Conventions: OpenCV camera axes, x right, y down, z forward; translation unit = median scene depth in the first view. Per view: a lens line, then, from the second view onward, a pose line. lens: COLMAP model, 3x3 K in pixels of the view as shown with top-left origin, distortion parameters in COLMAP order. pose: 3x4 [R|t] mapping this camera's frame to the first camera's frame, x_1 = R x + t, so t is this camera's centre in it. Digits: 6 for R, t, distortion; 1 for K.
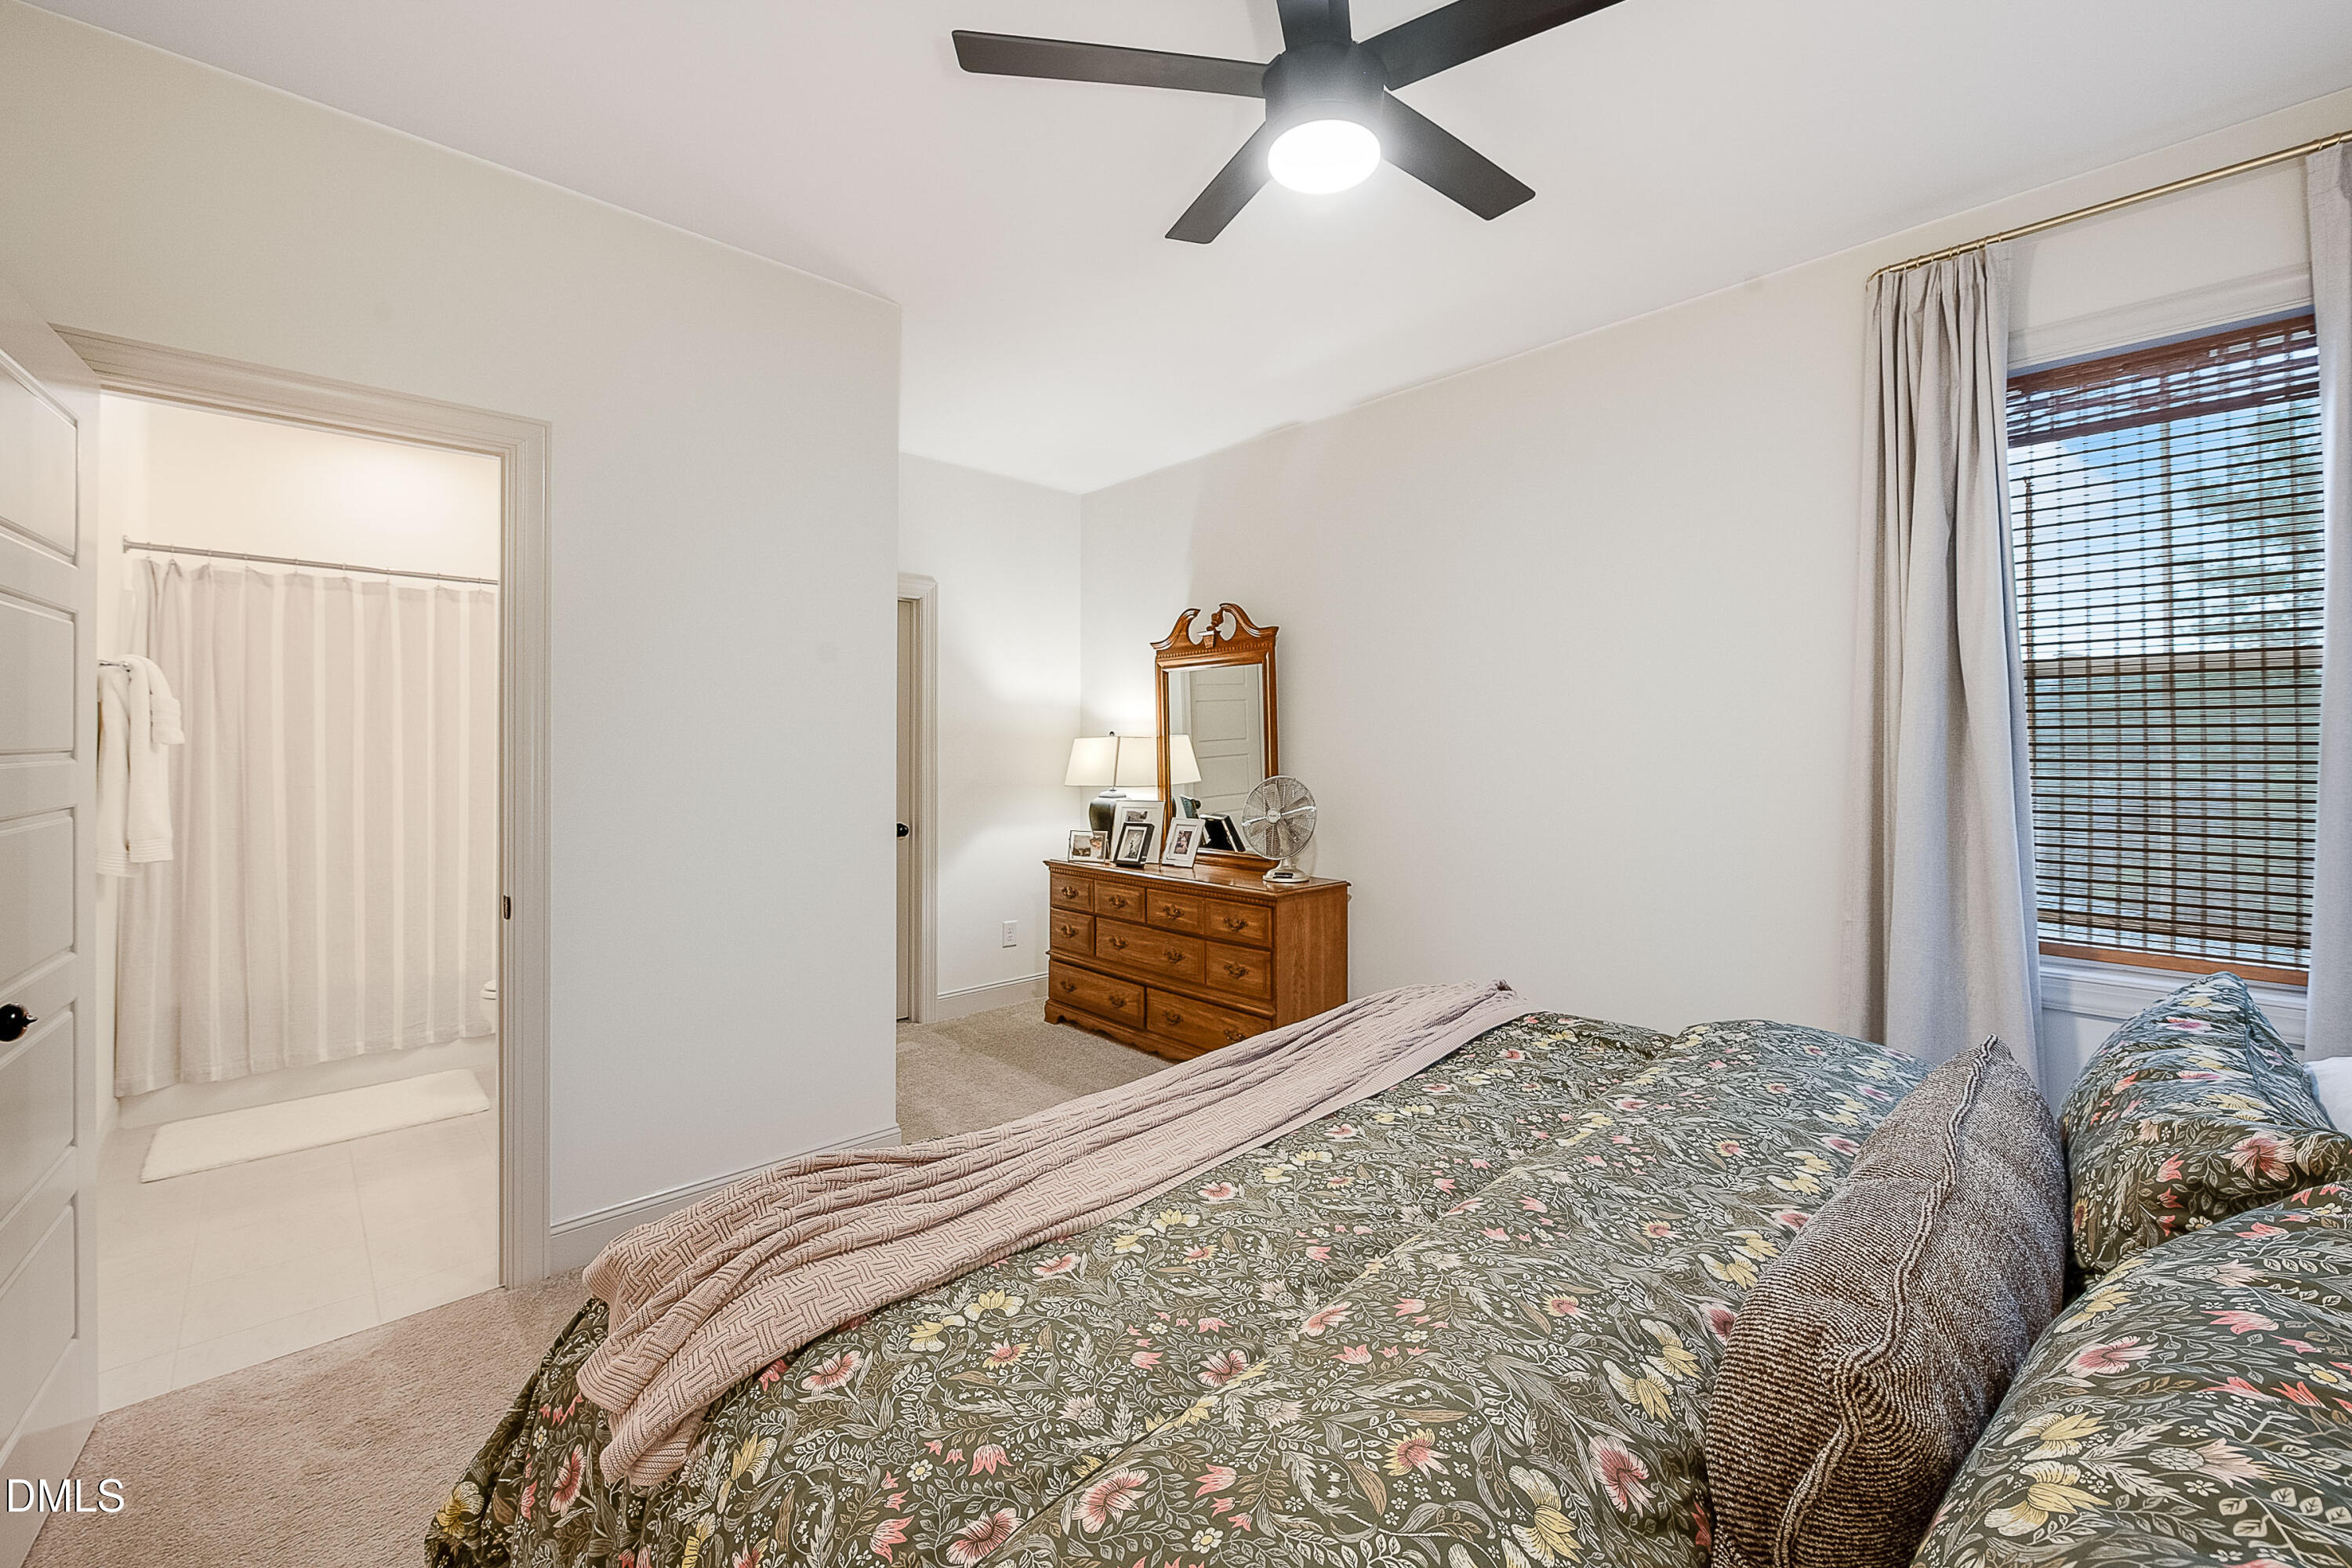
lens RADIAL K [[945.6, 0, 1193.6], [0, 945.6, 747.1], [0, 0, 1]] dist [-0.003317, -0.001457]
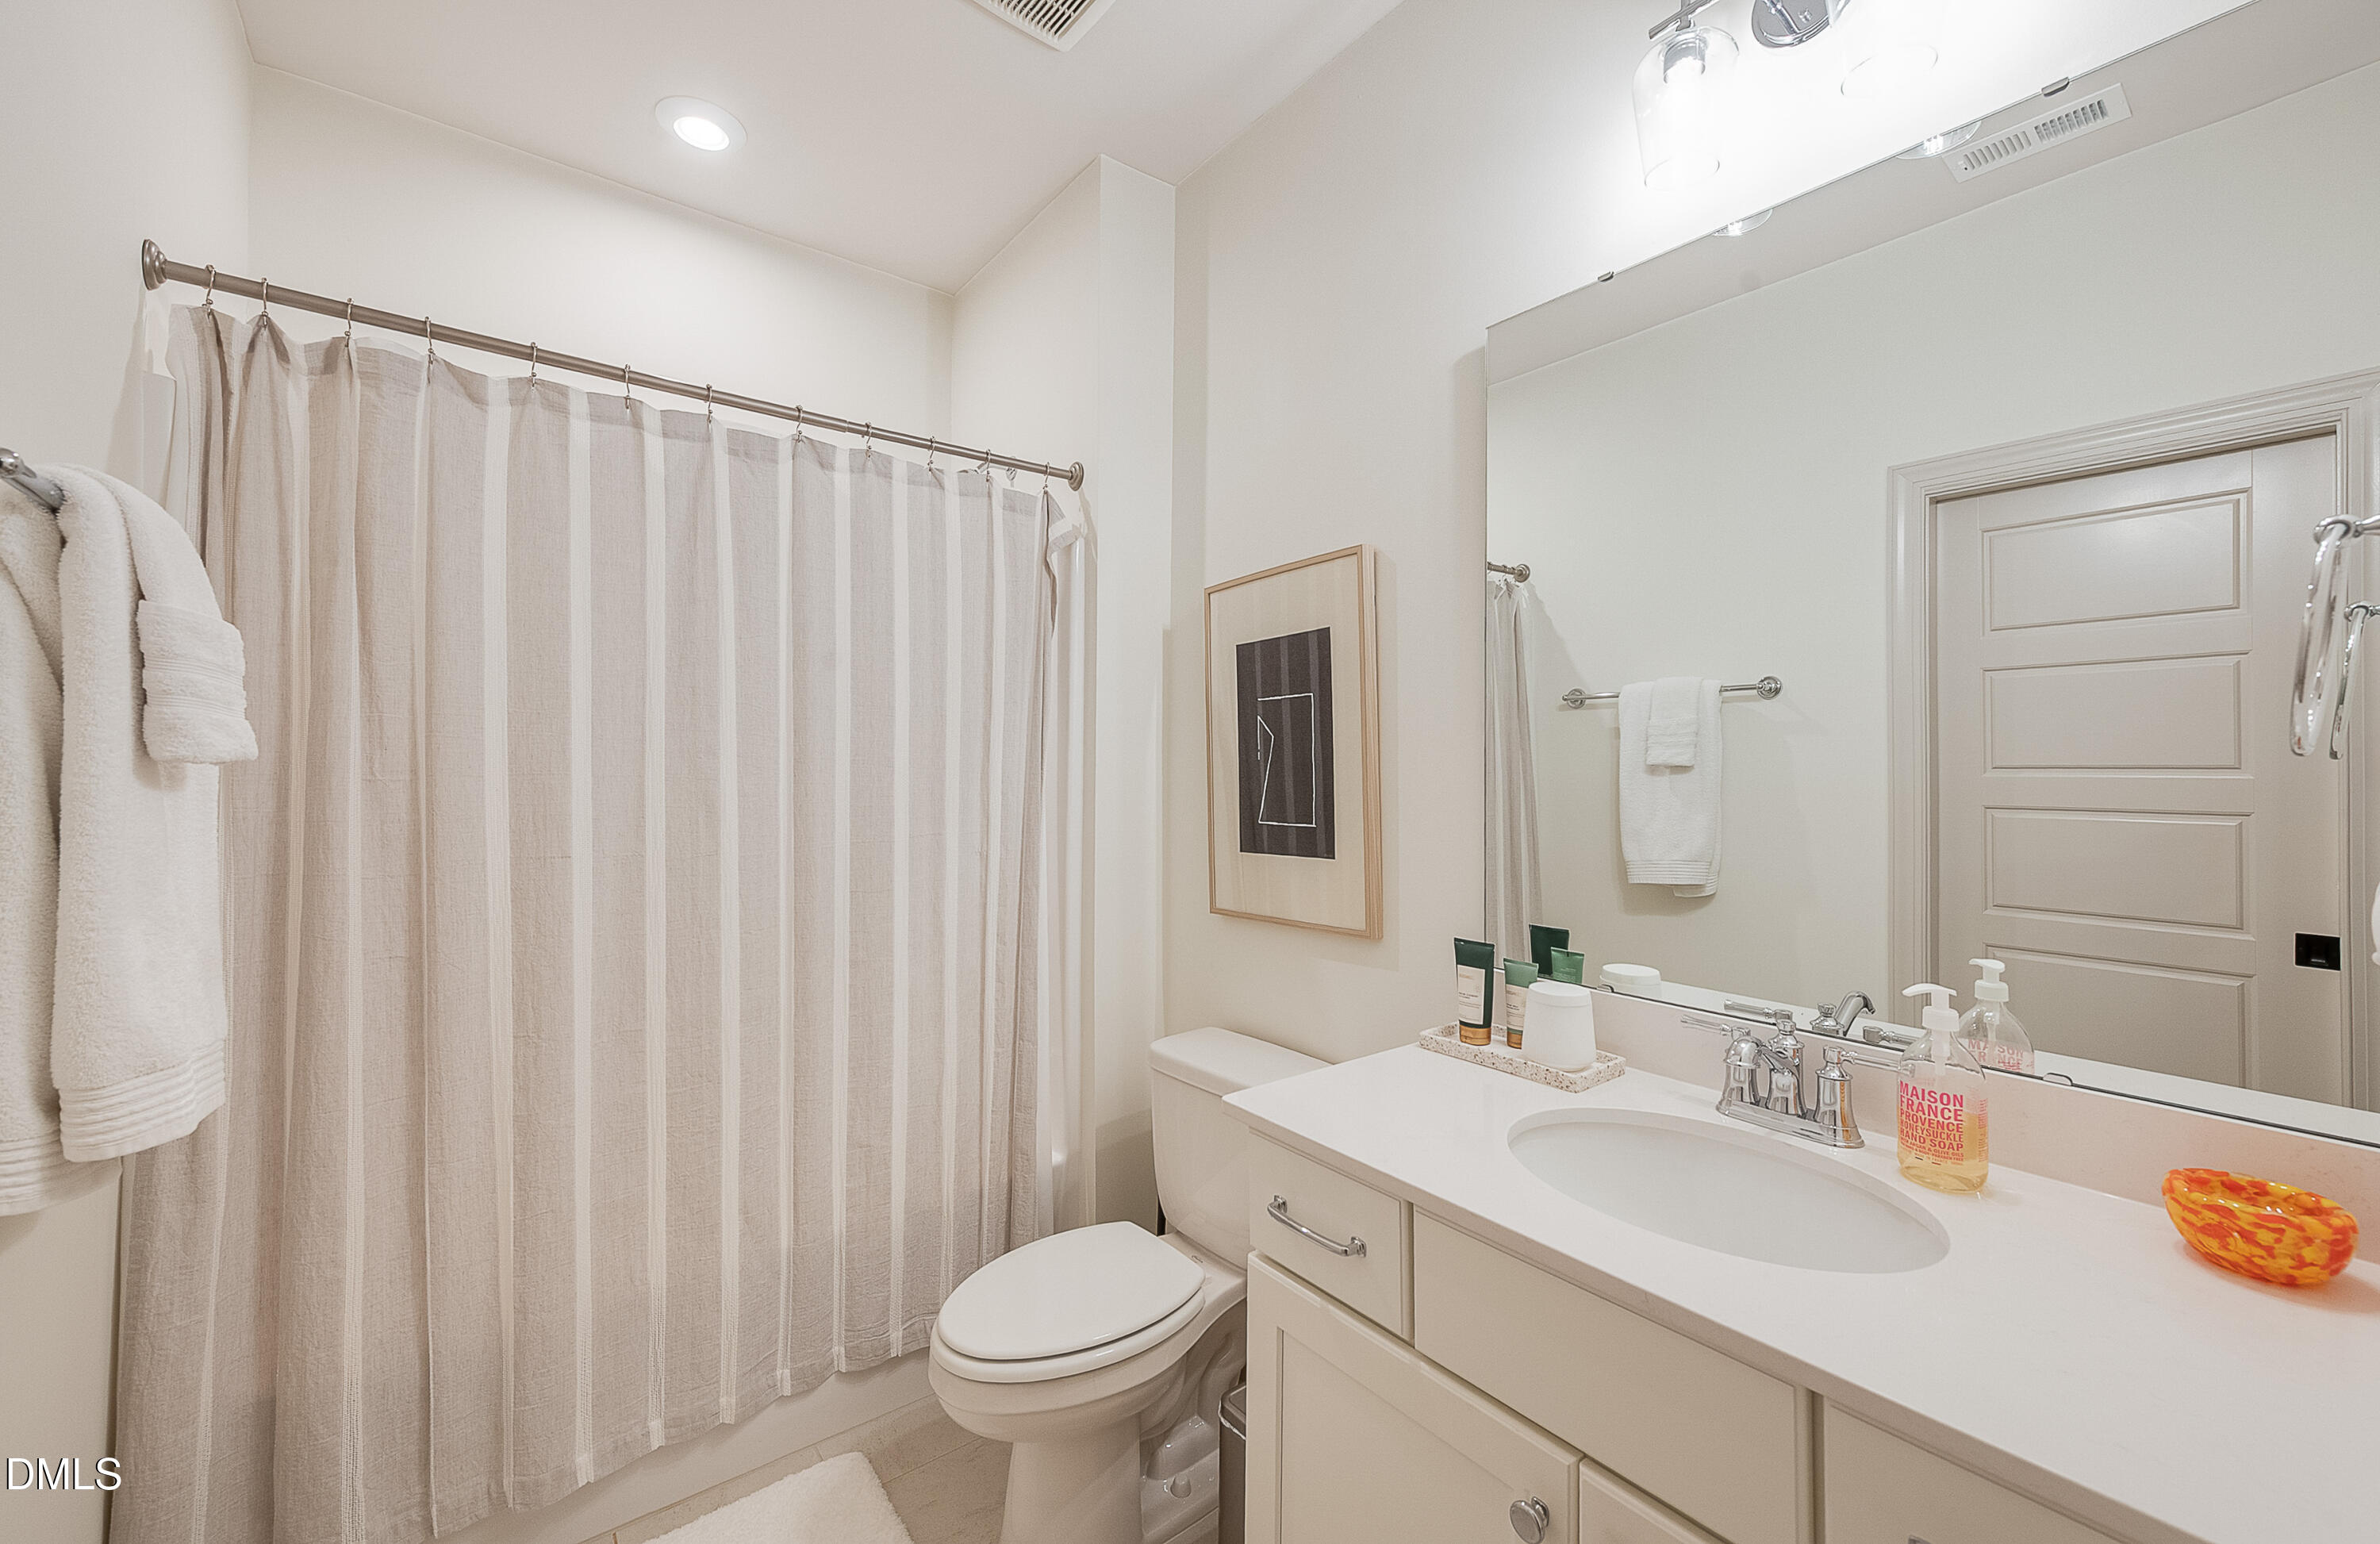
lens RADIAL K [[922.2, 0, 1186.5], [0, 922.2, 763.4], [0, 0, 1]] dist [0.003429, 0.000068]
pose [[0.995004, 0.004616, -0.099724, -0.600628], [-0.004701, 0.999989, -0.000621, -0.002964], [0.099720, 0.001086, 0.995015, 0.595146]]
